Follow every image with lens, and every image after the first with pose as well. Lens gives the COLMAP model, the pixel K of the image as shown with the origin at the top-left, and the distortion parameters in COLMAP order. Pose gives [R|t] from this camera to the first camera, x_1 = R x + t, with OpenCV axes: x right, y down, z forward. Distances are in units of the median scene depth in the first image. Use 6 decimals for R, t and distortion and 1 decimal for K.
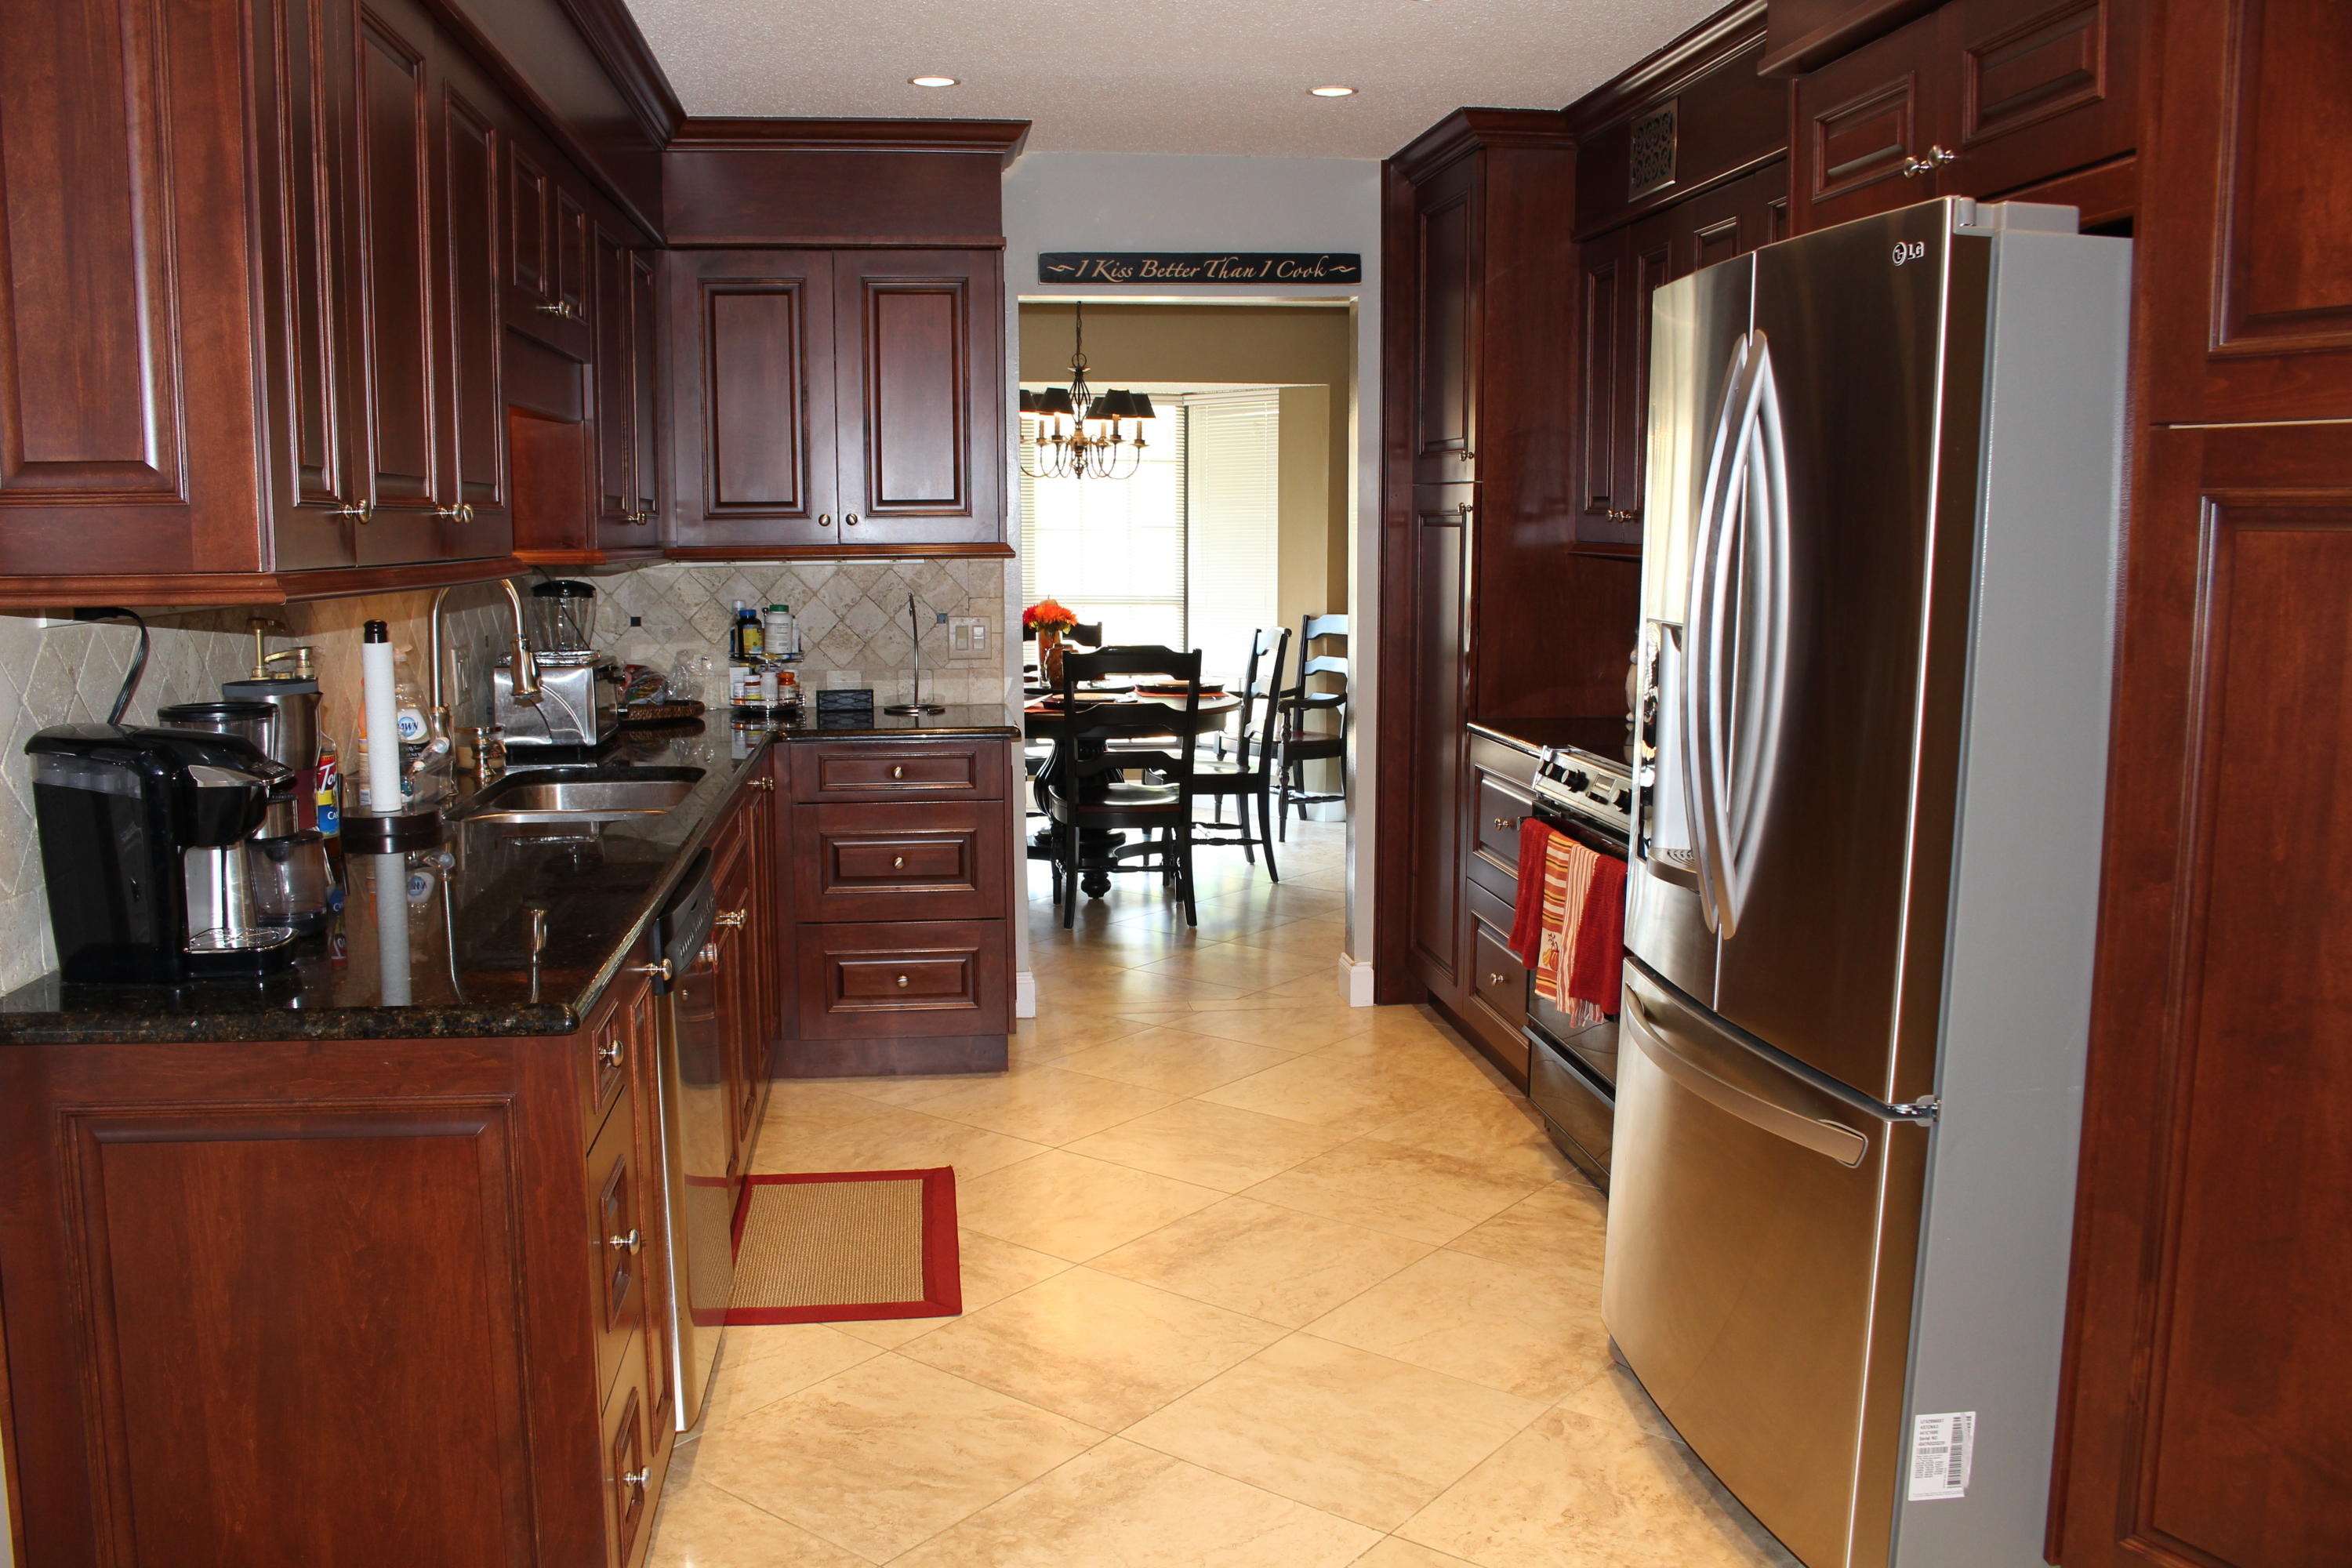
lens RADIAL K [[1926.6, 0, 1174.6], [0, 1926.6, 783.0], [0, 0, 1]] dist [-0.153676, 0.122415]
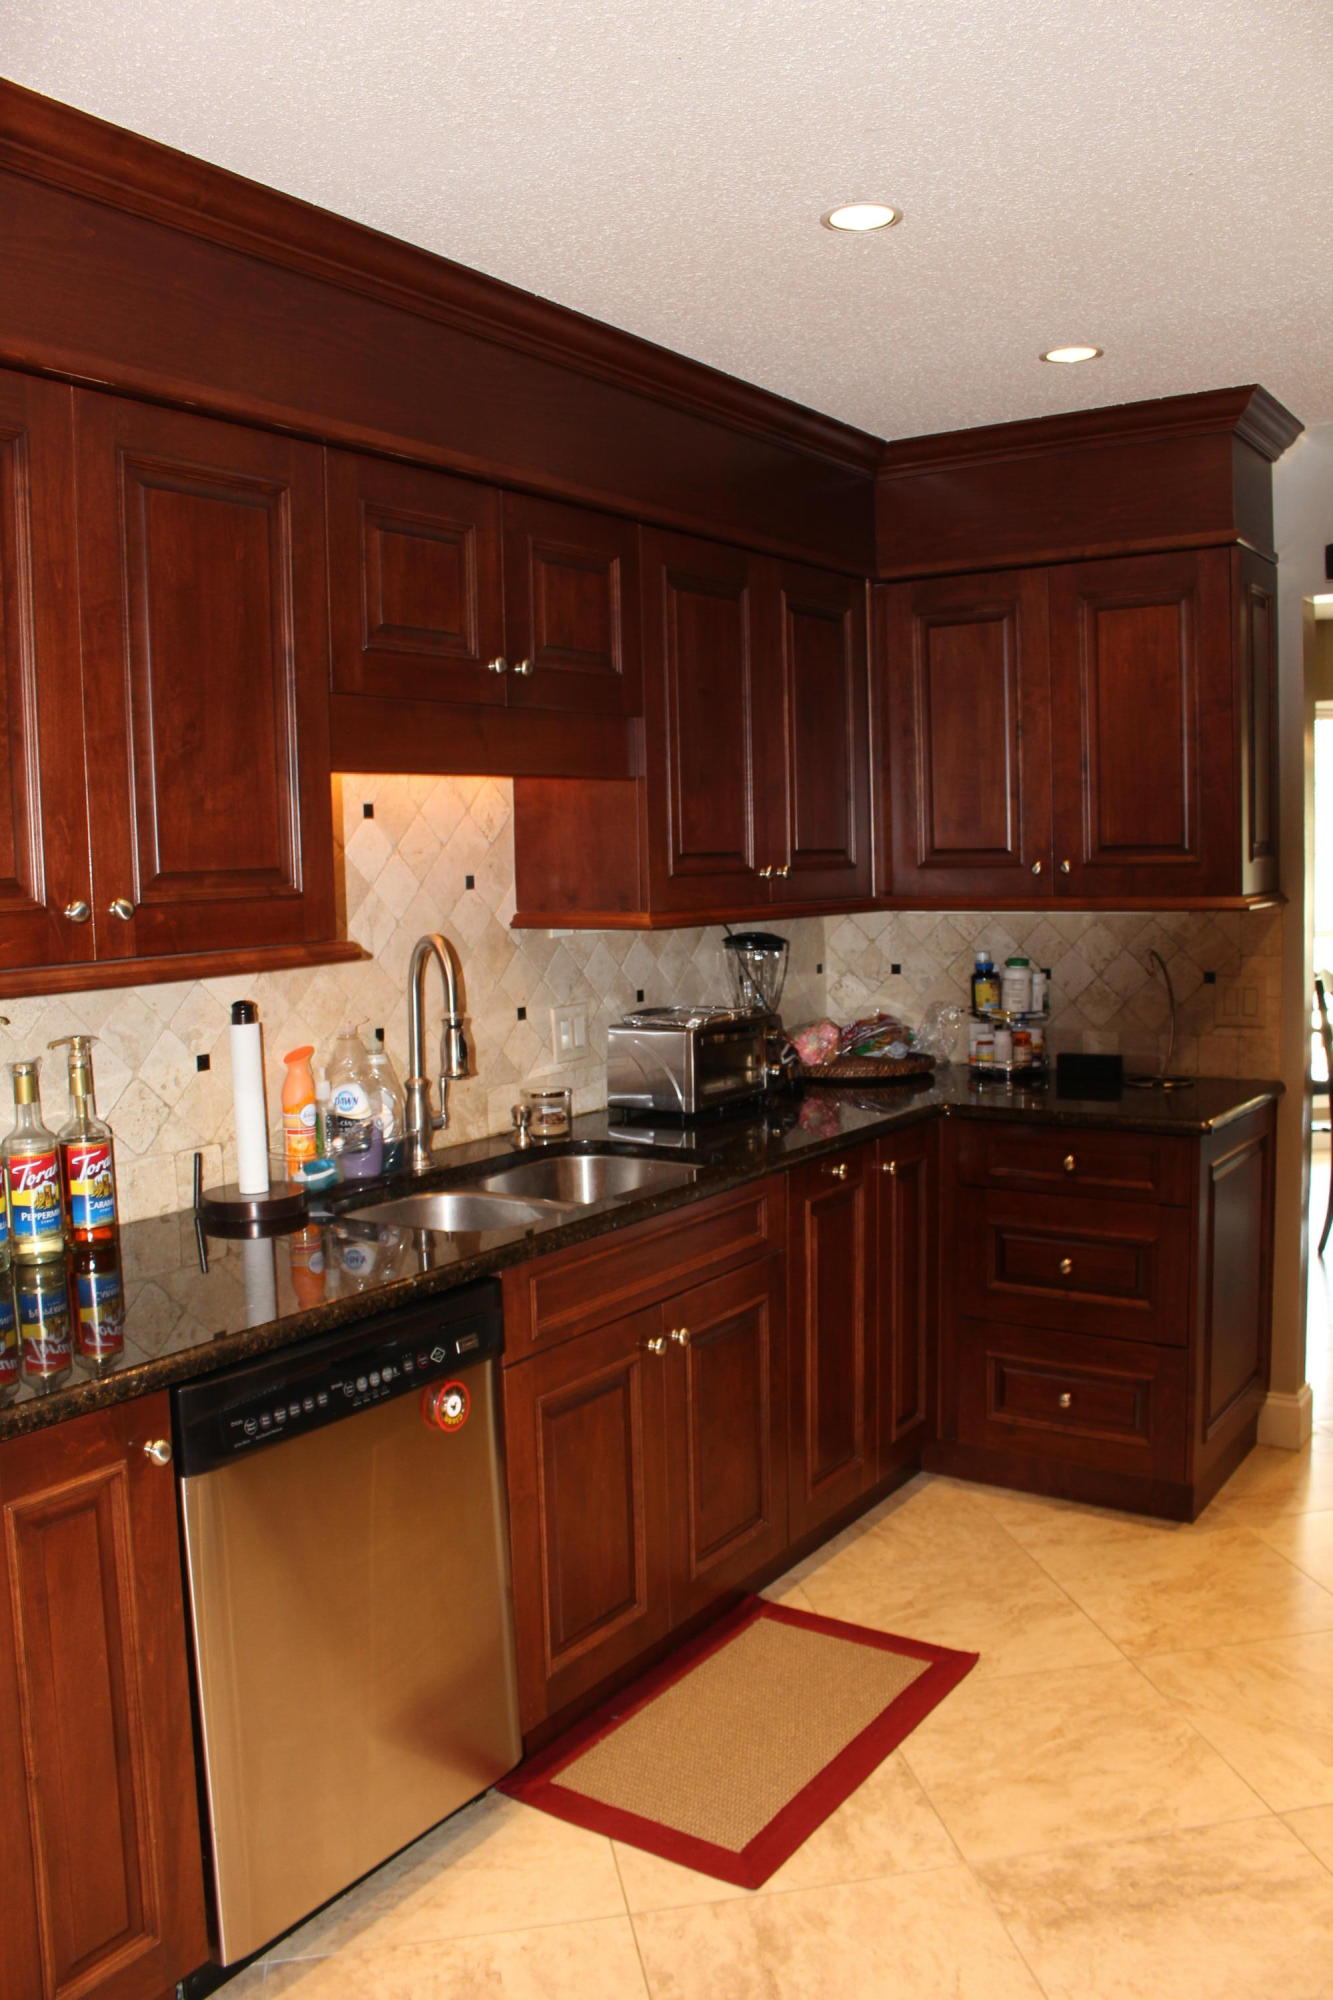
lens RADIAL K [[1638.3, 0, 664.9], [0, 1638.3, 1003.8], [0, 0, 1]] dist [-0.153676, 0.122415]
pose [[0.745095, 0.046644, -0.665325, 0.201827], [-0.062102, 0.998070, 0.000424, -0.065551], [0.664061, 0.041002, 0.746554, 0.324955]]
